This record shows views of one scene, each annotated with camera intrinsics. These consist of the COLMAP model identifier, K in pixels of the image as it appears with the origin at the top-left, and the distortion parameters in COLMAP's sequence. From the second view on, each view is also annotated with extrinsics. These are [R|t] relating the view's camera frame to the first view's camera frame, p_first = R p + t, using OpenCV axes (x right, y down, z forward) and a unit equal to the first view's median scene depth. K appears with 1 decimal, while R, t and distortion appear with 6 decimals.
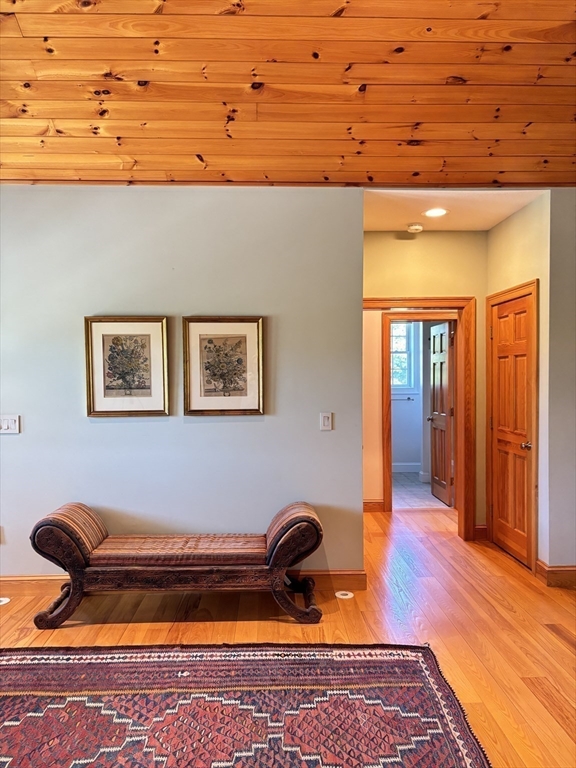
lens RADIAL K [[582.2, 0, 288.0], [0, 582.2, 384.0], [0, 0, 1]] dist [0.052759, -0.075960]
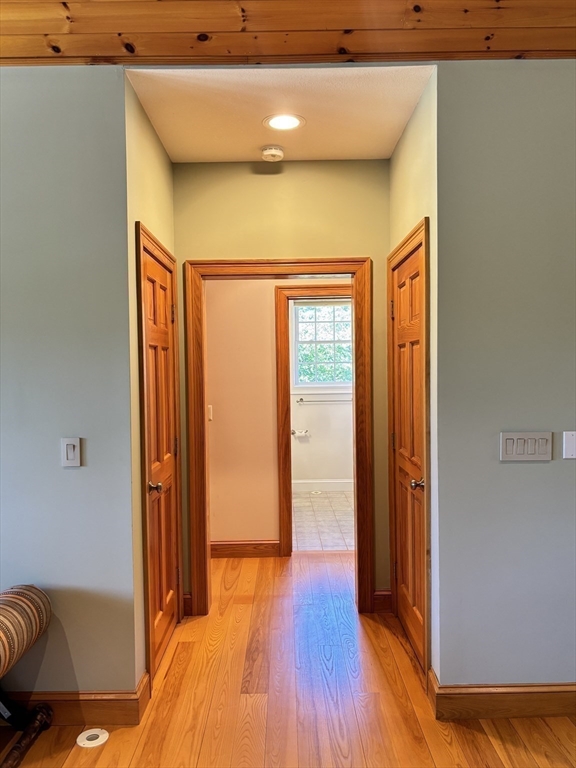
lens RADIAL K [[601.3, 0, 288.0], [0, 601.3, 384.0], [0, 0, 1]] dist [0.058414, -0.098060]
pose [[0.999450, -0.006395, -0.032554, 0.279370], [0.006788, 0.999905, 0.011969, -0.011974], [0.032475, -0.012184, 0.999398, 0.332854]]
